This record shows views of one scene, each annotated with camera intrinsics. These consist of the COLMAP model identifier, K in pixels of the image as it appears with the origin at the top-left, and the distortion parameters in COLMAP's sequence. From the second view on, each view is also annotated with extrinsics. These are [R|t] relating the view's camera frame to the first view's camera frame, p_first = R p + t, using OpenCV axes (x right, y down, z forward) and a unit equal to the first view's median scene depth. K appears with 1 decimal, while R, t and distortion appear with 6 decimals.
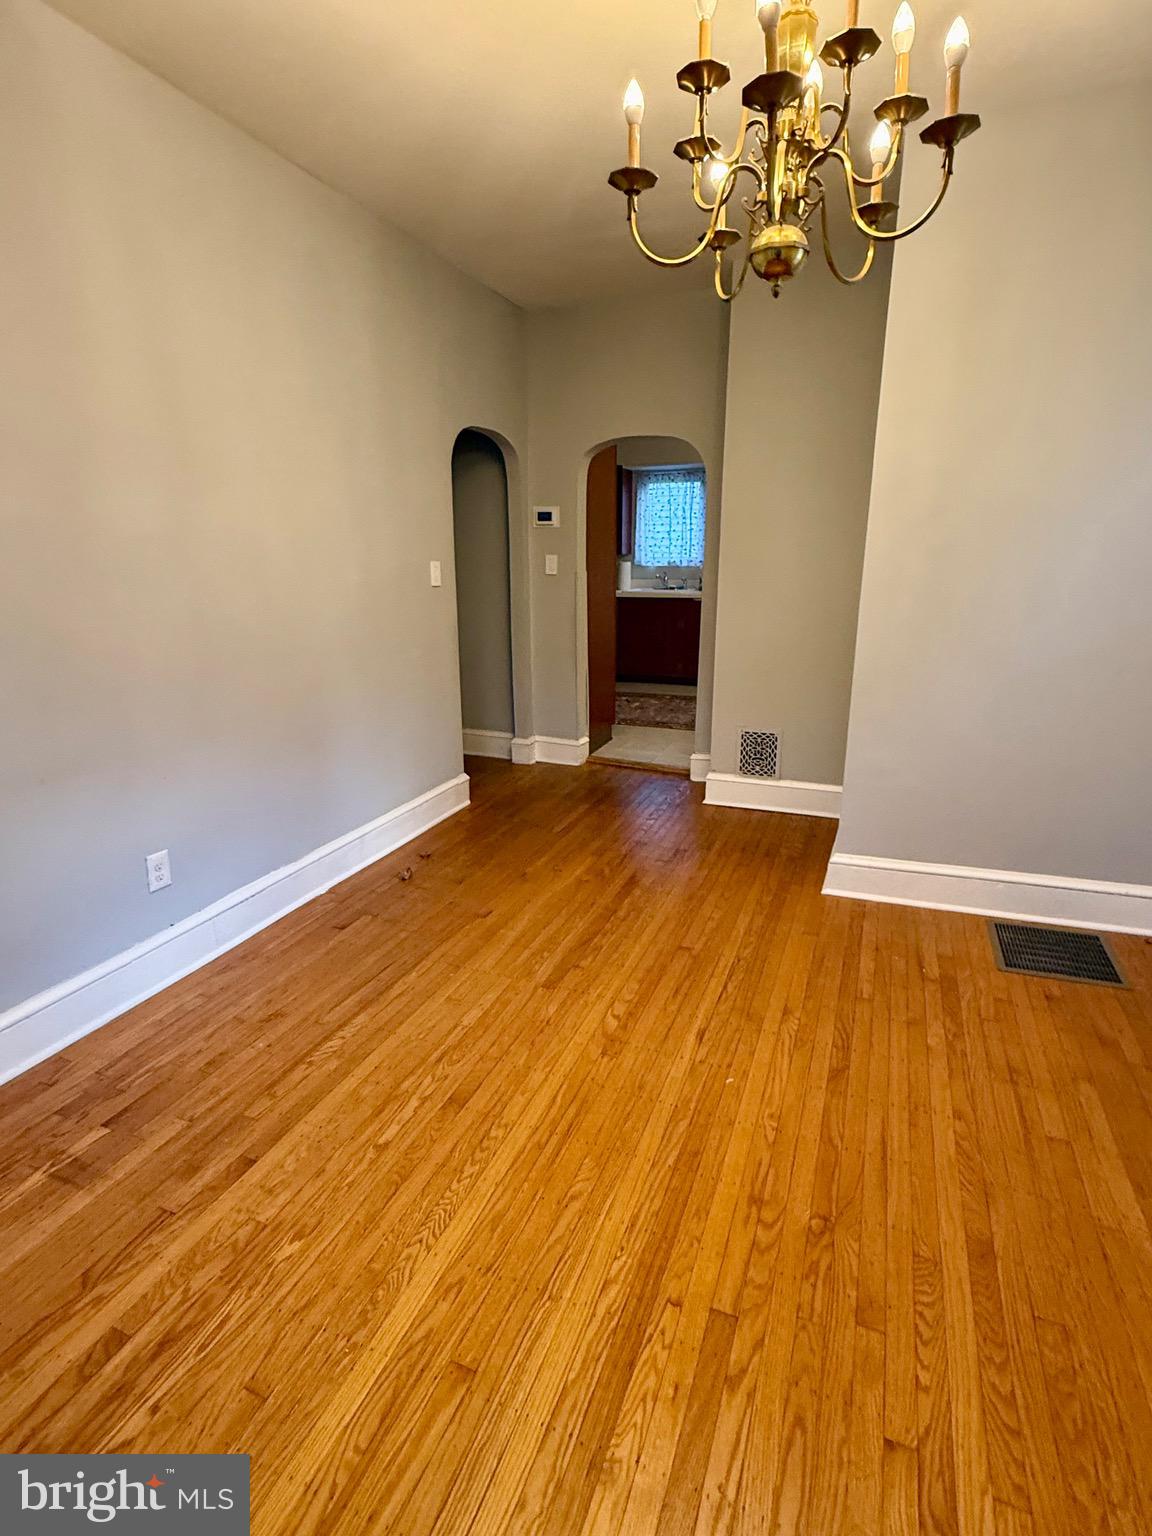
lens RADIAL K [[767.5, 0, 574.8], [0, 767.5, 766.4], [0, 0, 1]] dist [-0.000561, 0.002228]
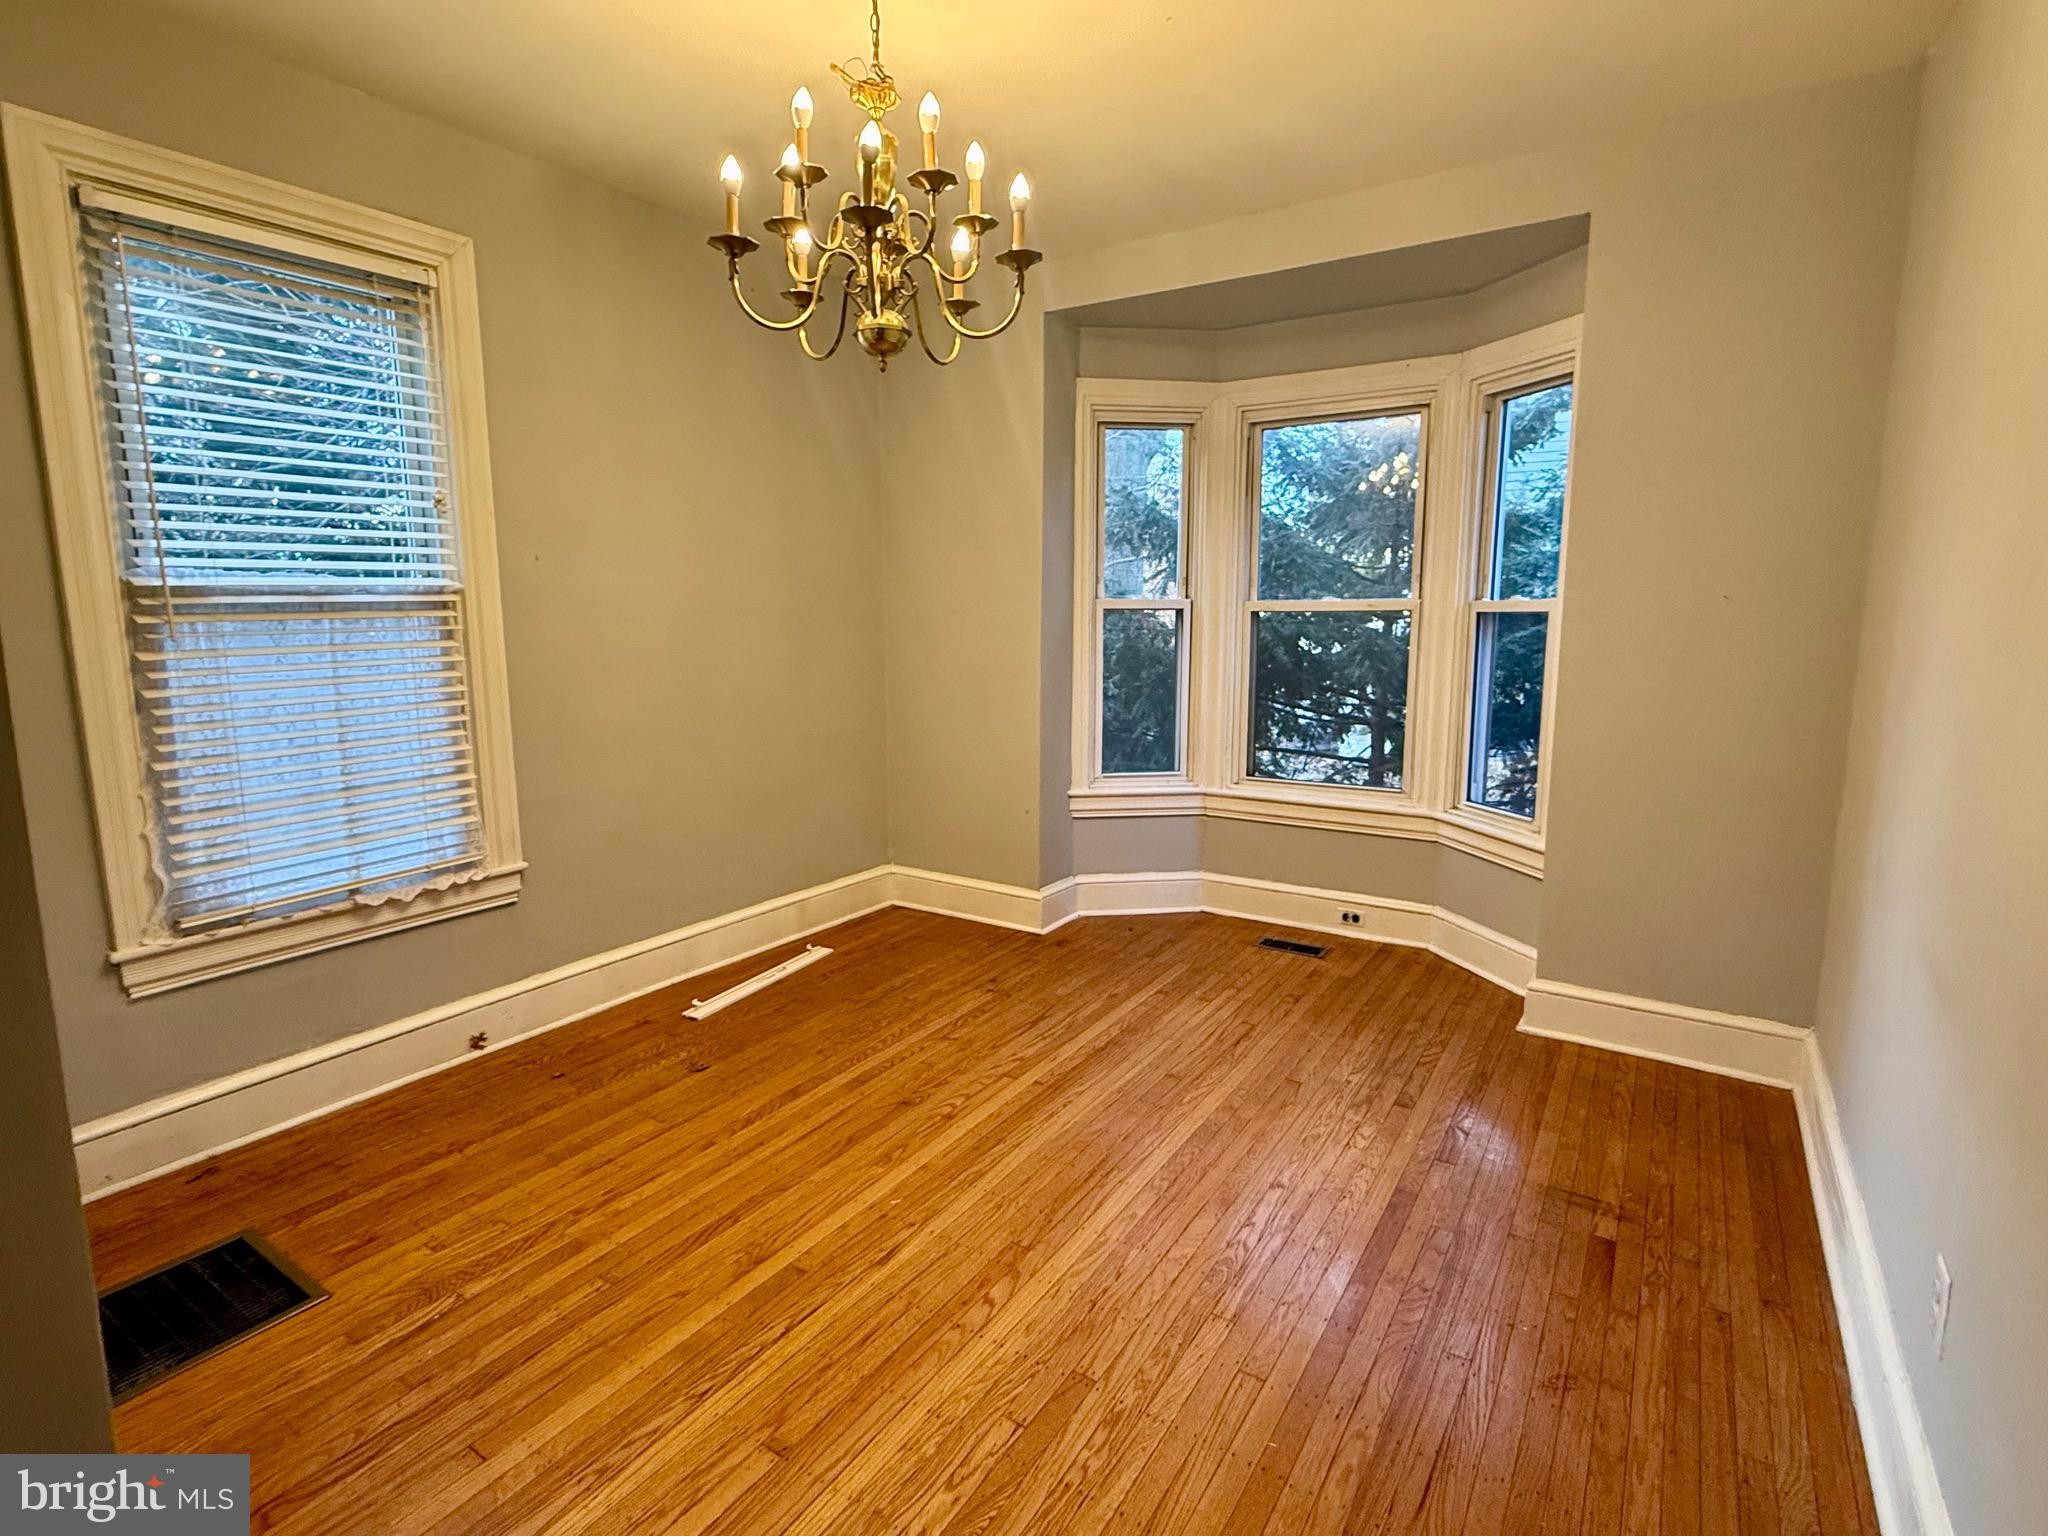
lens RADIAL K [[1023.3, 0, 1024.9], [0, 1023.3, 752.9], [0, 0, 1]] dist [-0.000561, 0.002228]
pose [[-0.982748, -0.023367, 0.183467, -0.132585], [0.053616, 0.913394, 0.403530, -0.477233], [-0.177007, 0.406406, -0.896383, 1.672564]]
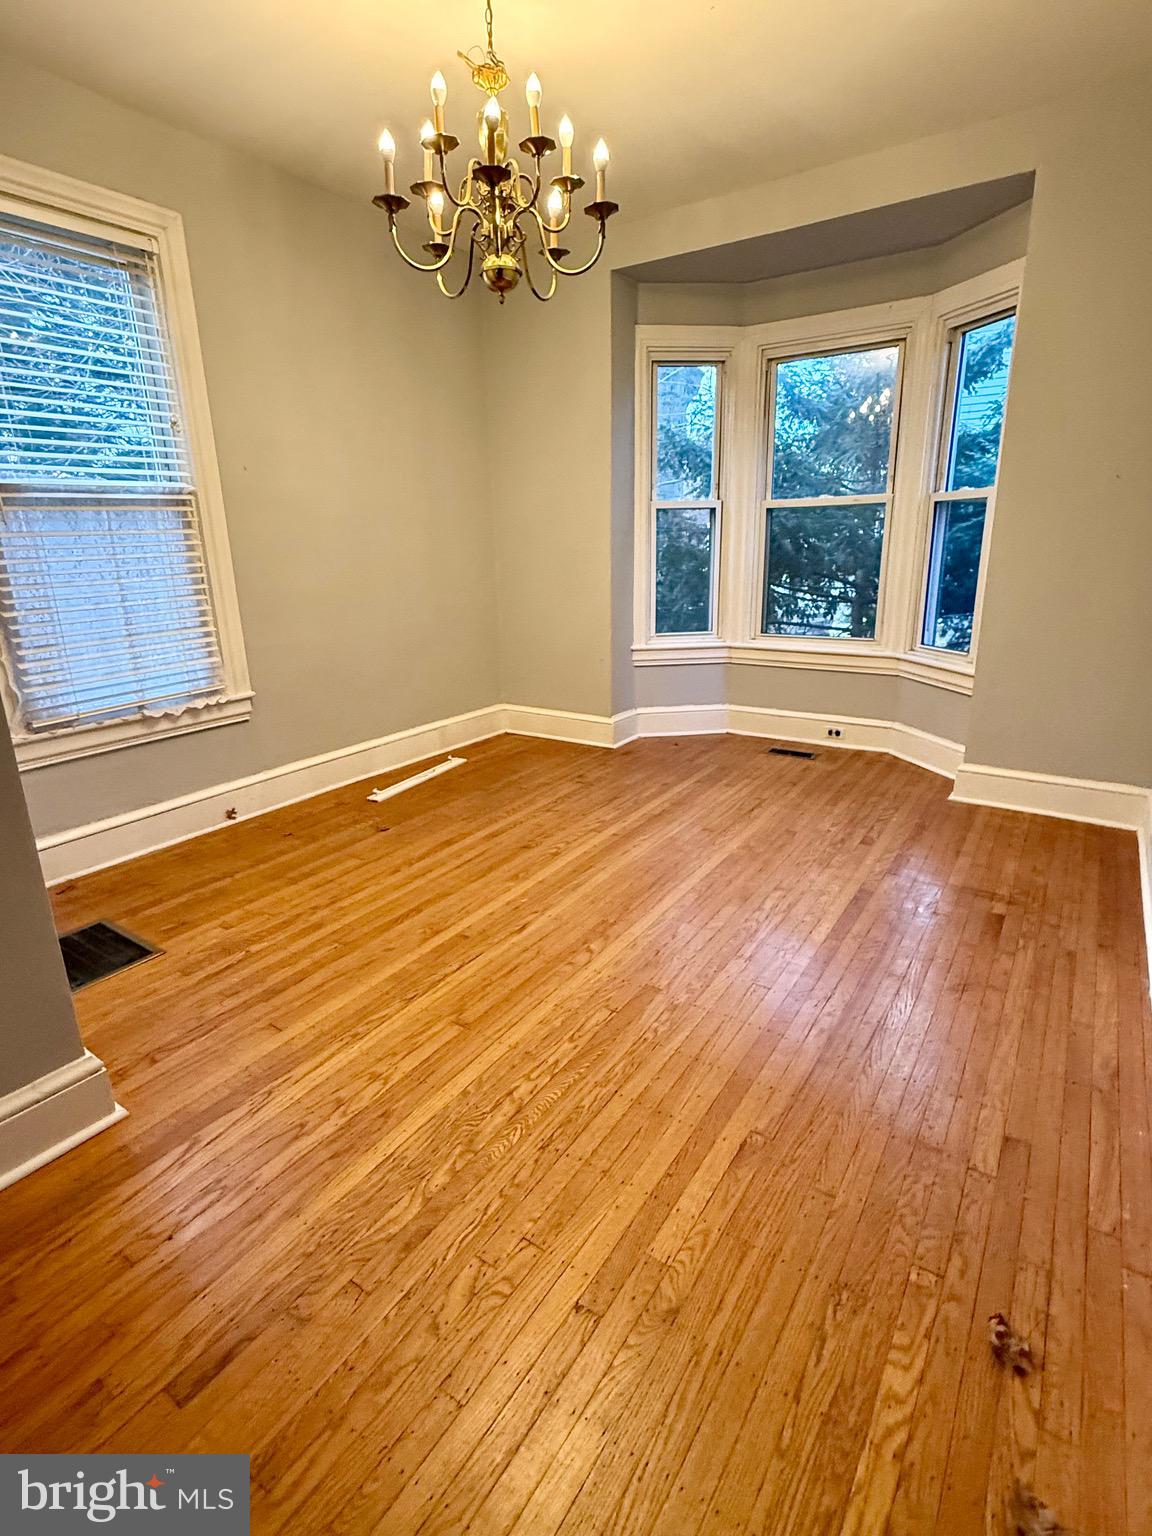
lens RADIAL K [[767.5, 0, 579.1], [0, 767.5, 759.3], [0, 0, 1]] dist [-0.000561, 0.002228]
pose [[-0.980526, -0.033850, 0.193448, -0.125143], [0.074543, 0.847166, 0.526073, -0.440137], [-0.181690, 0.530249, -0.828145, 1.794270]]
